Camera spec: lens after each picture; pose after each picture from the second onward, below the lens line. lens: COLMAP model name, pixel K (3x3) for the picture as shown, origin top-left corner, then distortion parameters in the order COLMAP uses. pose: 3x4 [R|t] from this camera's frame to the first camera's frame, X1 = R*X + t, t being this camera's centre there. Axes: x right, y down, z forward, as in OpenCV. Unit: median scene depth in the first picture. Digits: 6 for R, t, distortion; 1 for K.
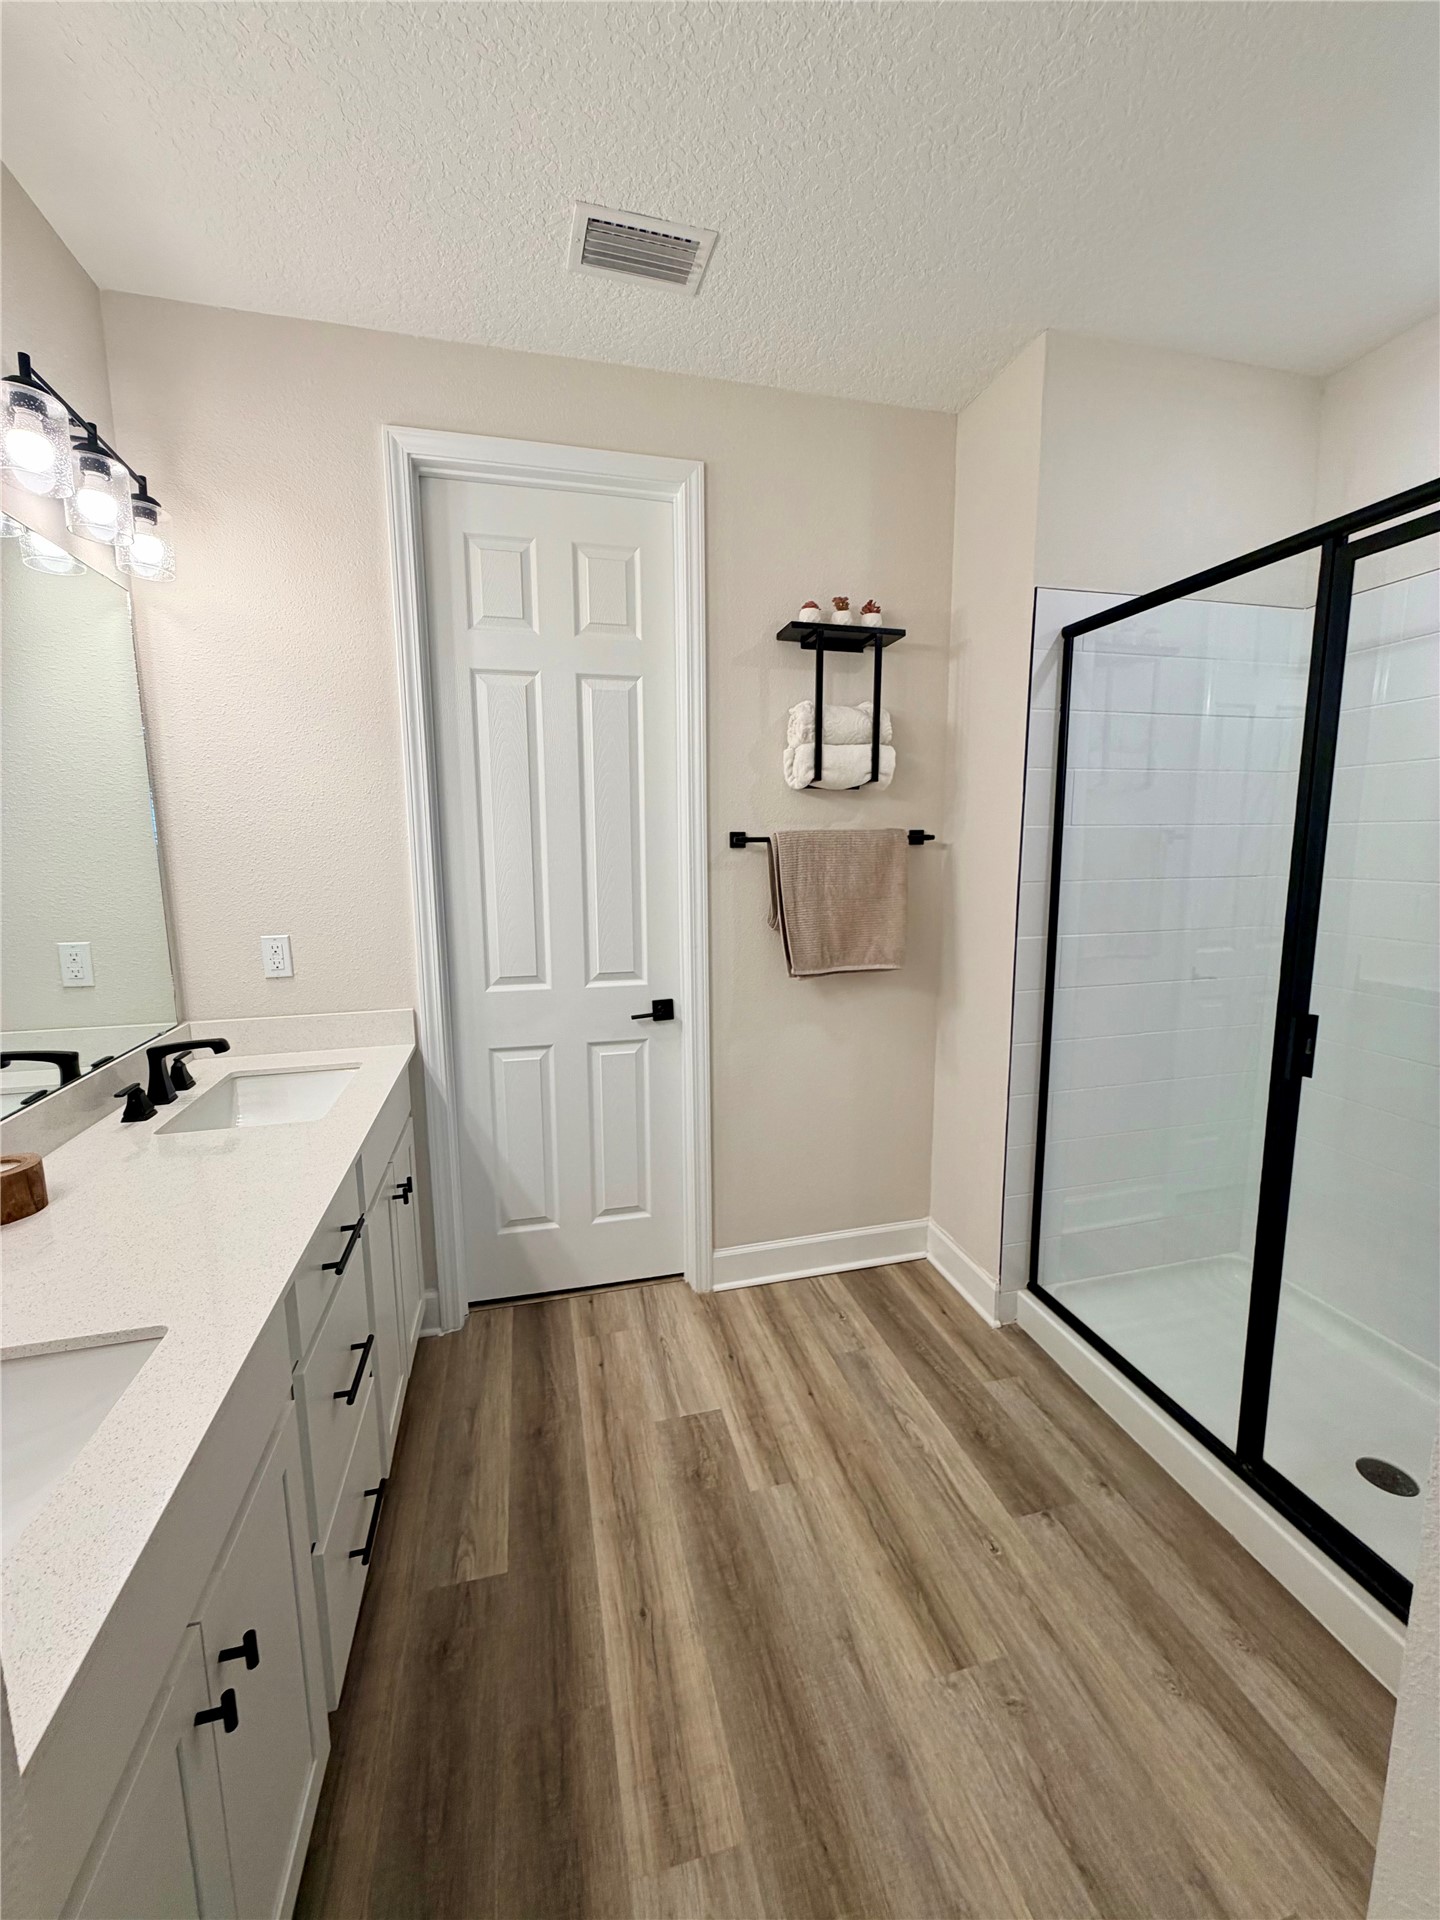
lens RADIAL K [[763.1, 0, 720.7], [0, 763.1, 956.8], [0, 0, 1]] dist [0.002614, 0.000063]
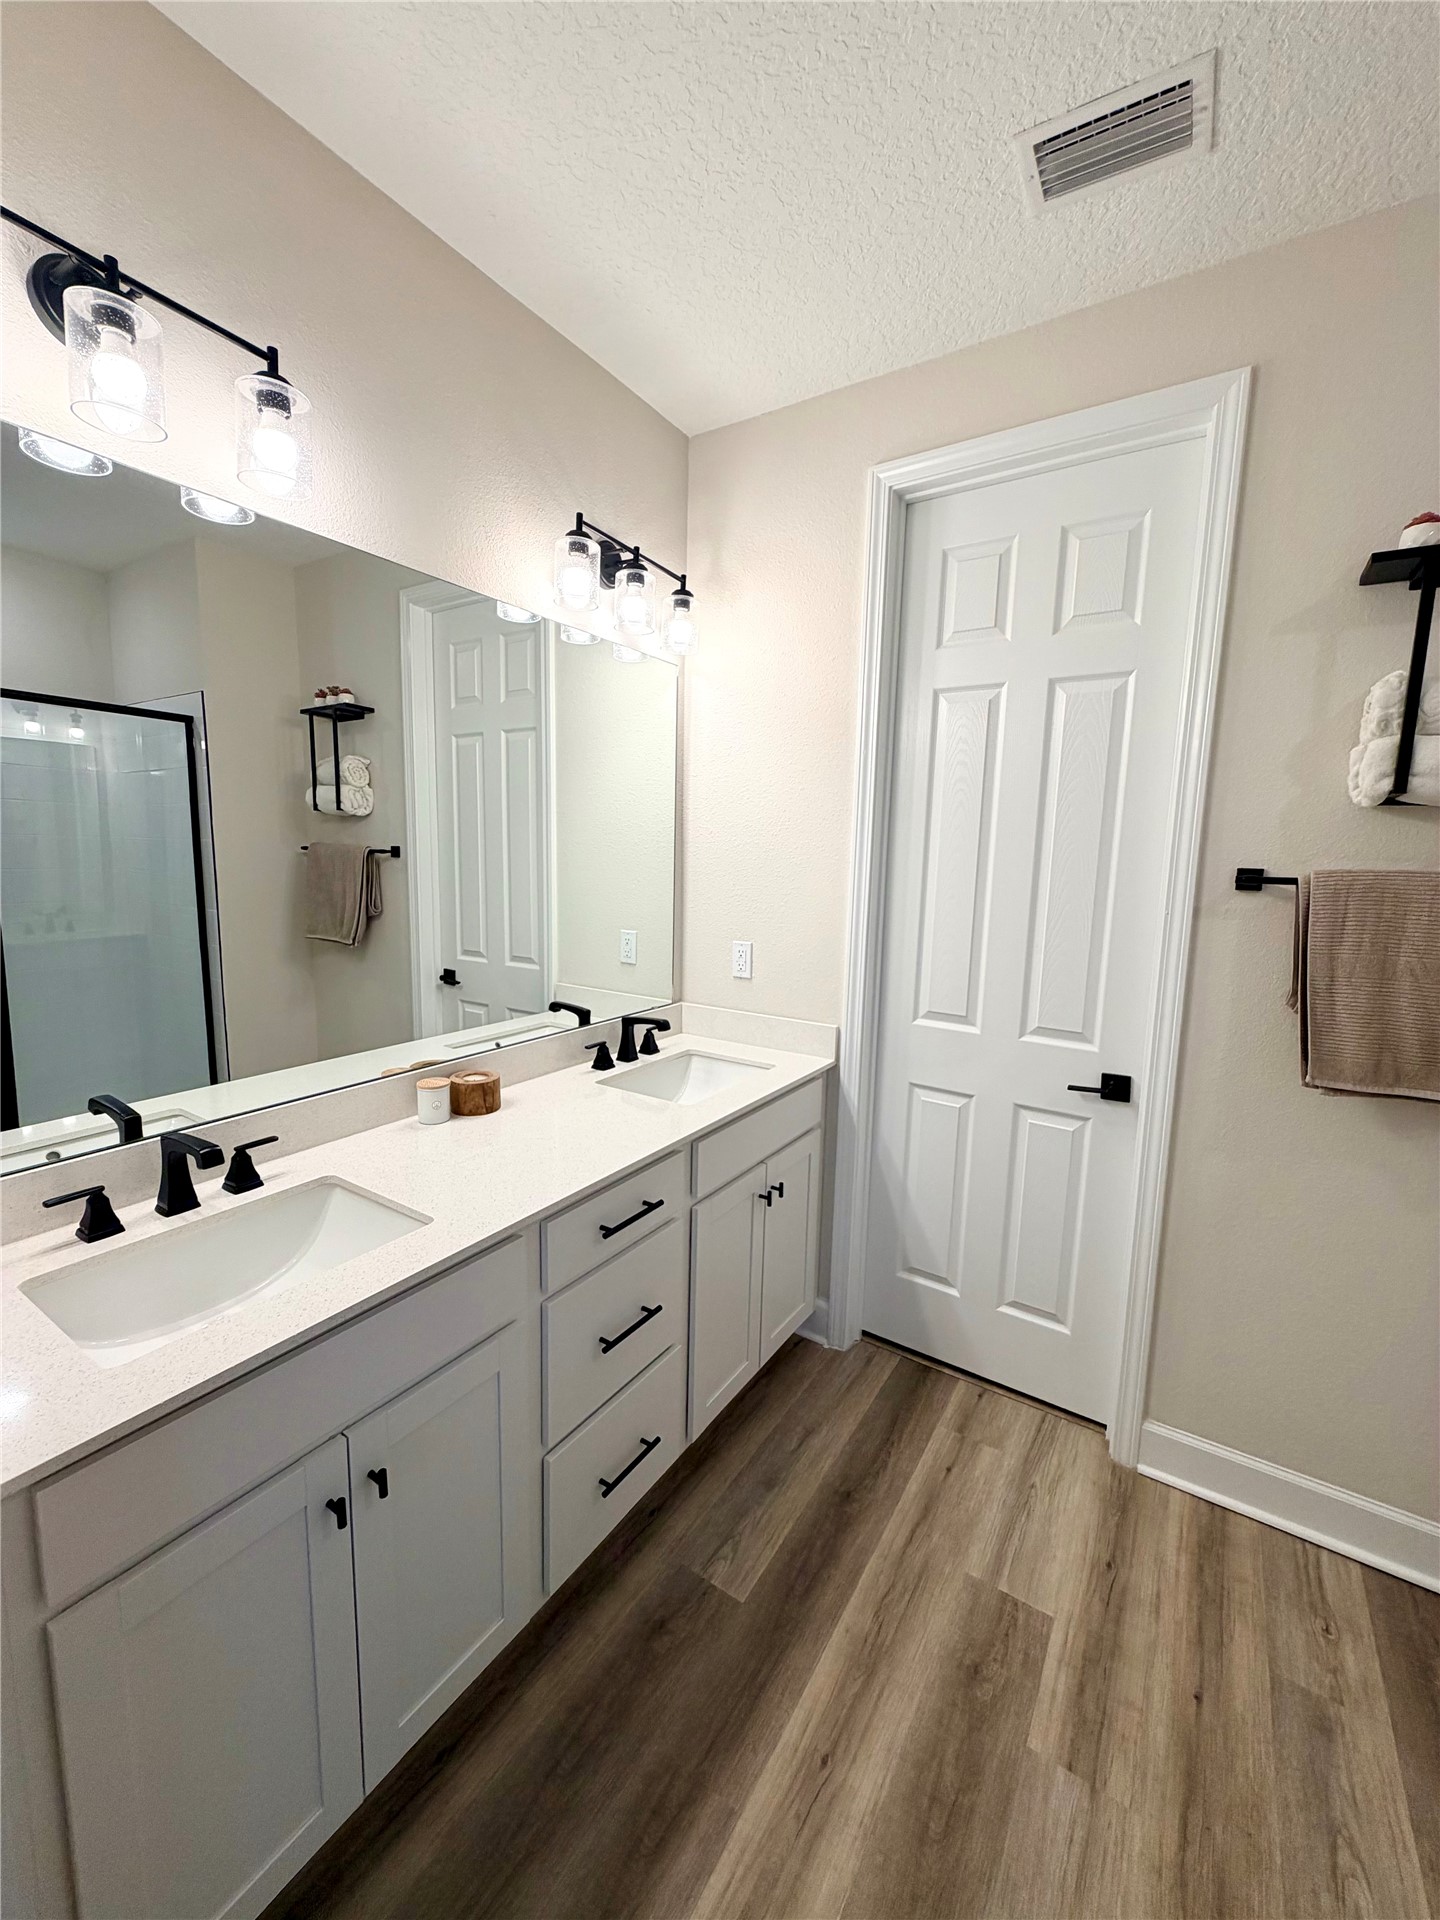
lens RADIAL K [[763.1, 0, 721.8], [0, 763.1, 956.7], [0, 0, 1]] dist [0.002614, 0.000063]
pose [[0.680018, 0.123577, -0.722706, 0.236903], [-0.140282, 0.989413, 0.037186, -0.043486], [0.719651, 0.076096, 0.690154, 0.174386]]
